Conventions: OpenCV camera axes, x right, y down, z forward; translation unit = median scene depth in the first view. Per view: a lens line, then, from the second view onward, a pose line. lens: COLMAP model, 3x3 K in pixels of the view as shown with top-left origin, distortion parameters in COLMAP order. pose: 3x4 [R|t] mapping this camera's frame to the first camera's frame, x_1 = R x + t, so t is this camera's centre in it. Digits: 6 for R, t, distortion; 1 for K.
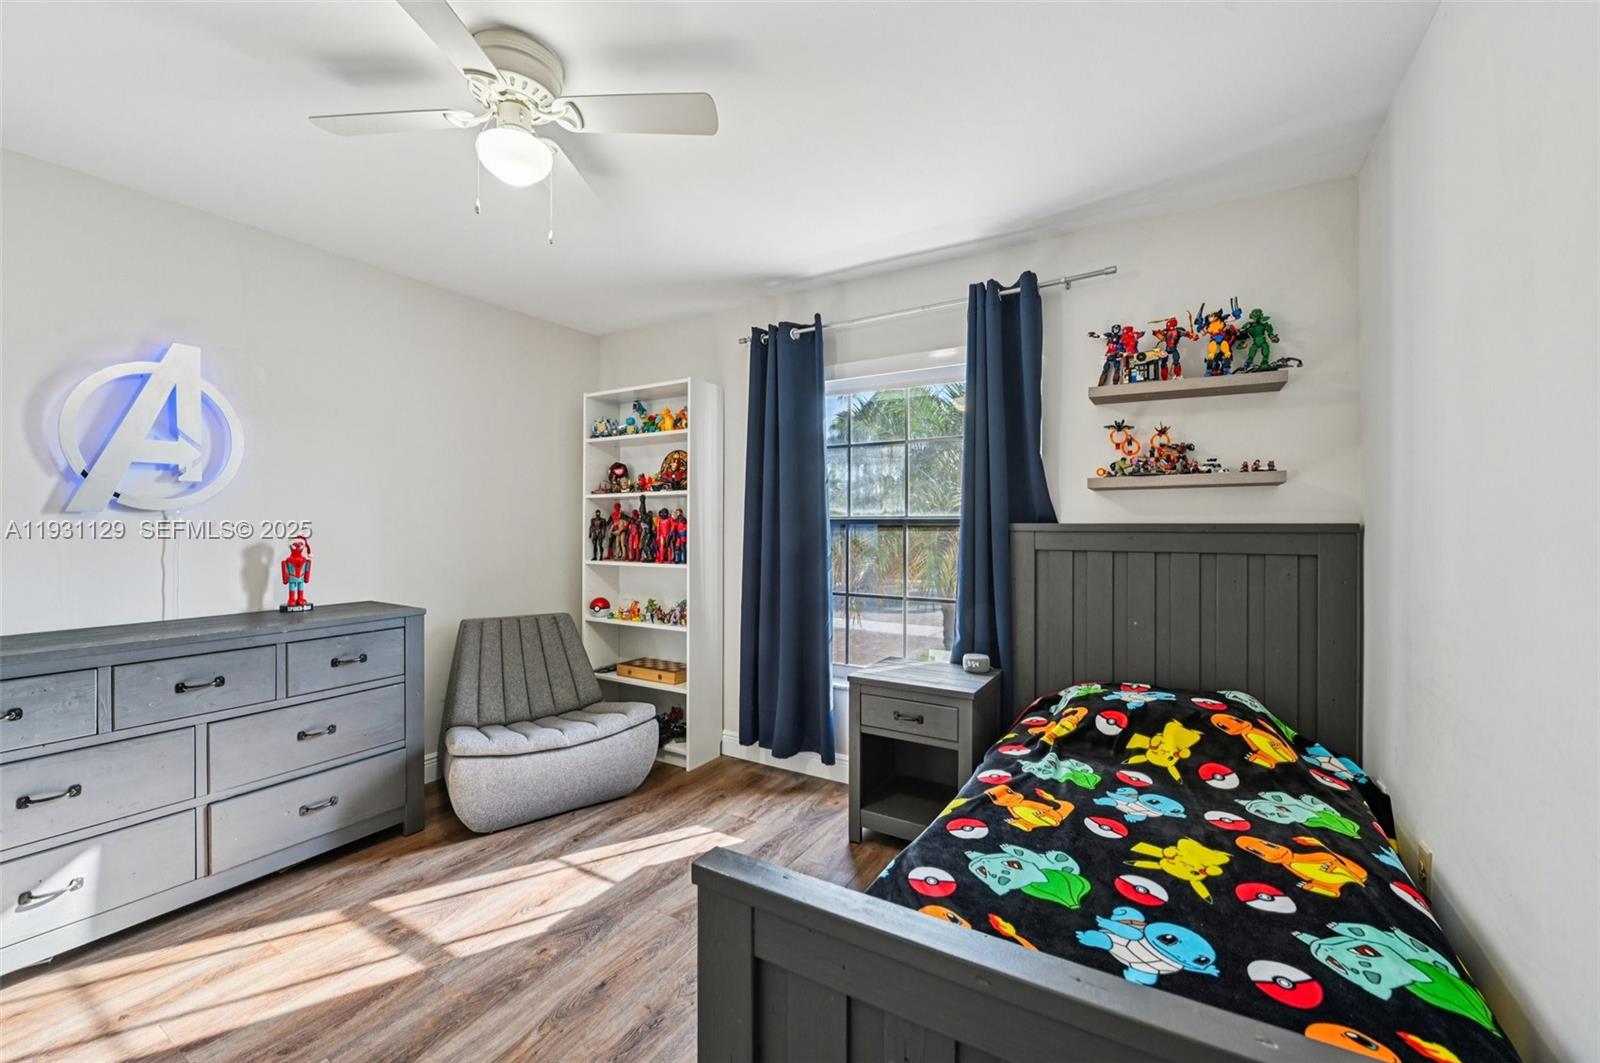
lens RADIAL K [[634.4, 0, 796.3], [0, 634.4, 532.6], [0, 0, 1]] dist [-0.006248, -0.000486]
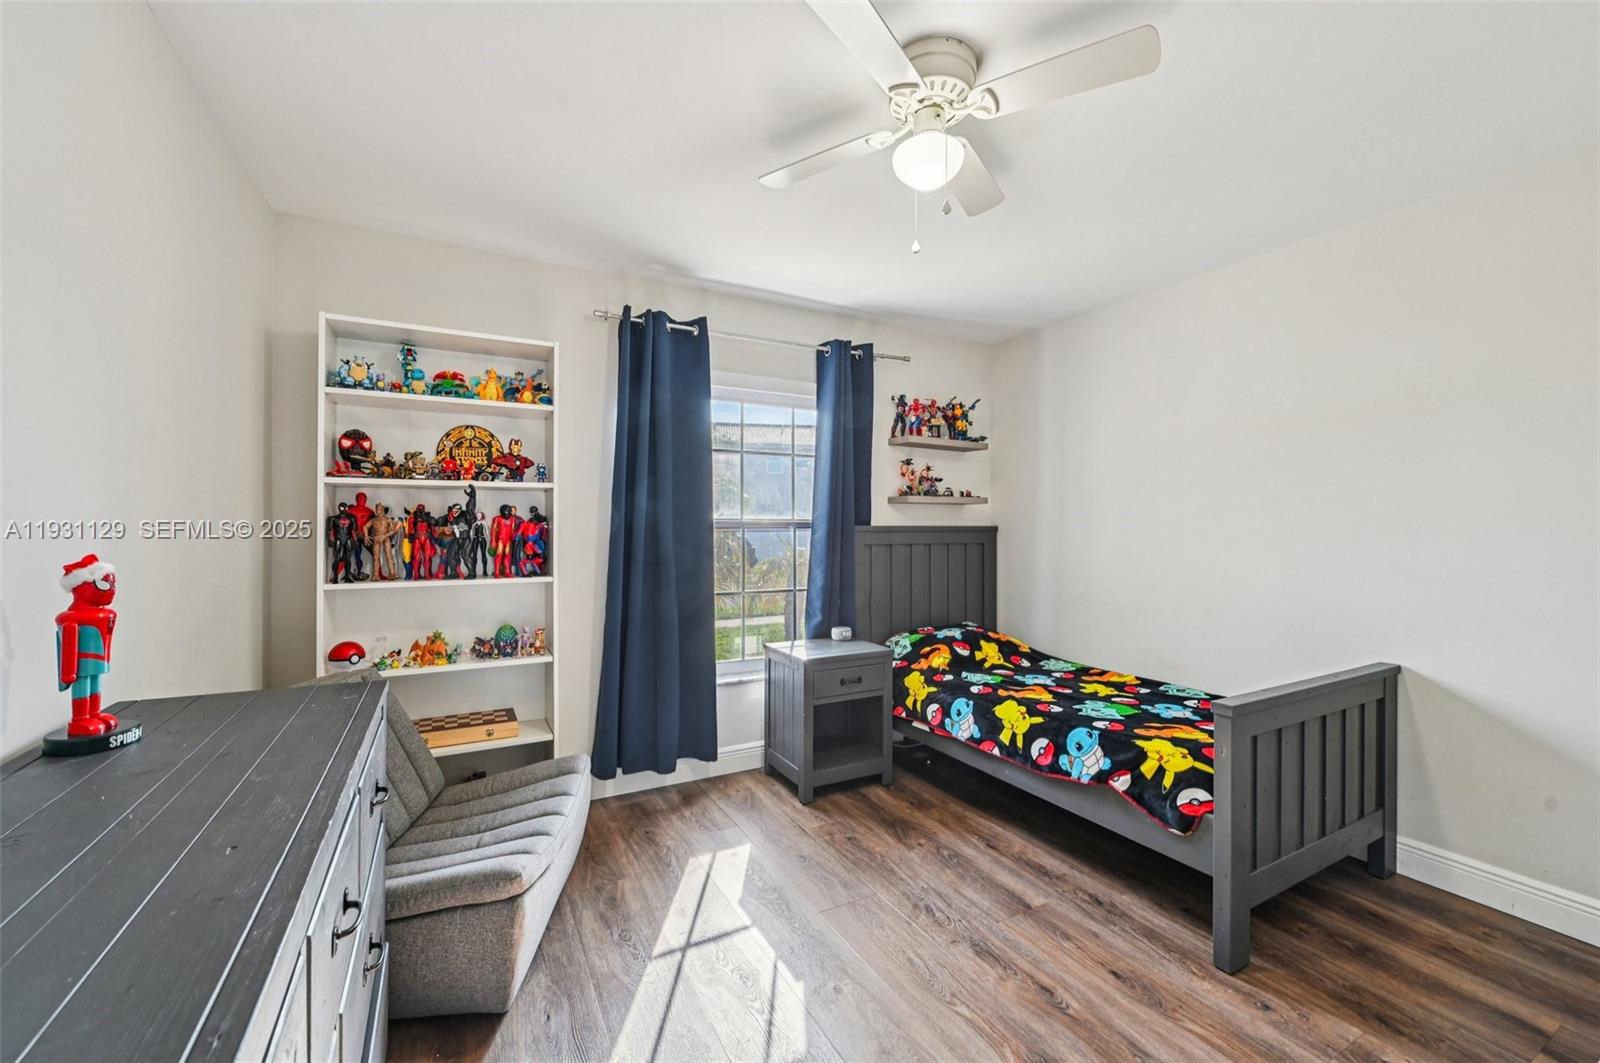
lens RADIAL K [[638.0, 0, 796.7], [0, 638.0, 536.3], [0, 0, 1]] dist [-0.009165, -0.000237]
pose [[0.514703, -0.011141, 0.857296, -0.765558], [0.012145, 0.999910, 0.005703, -0.001143], [-0.857283, 0.007476, 0.514792, 0.357756]]
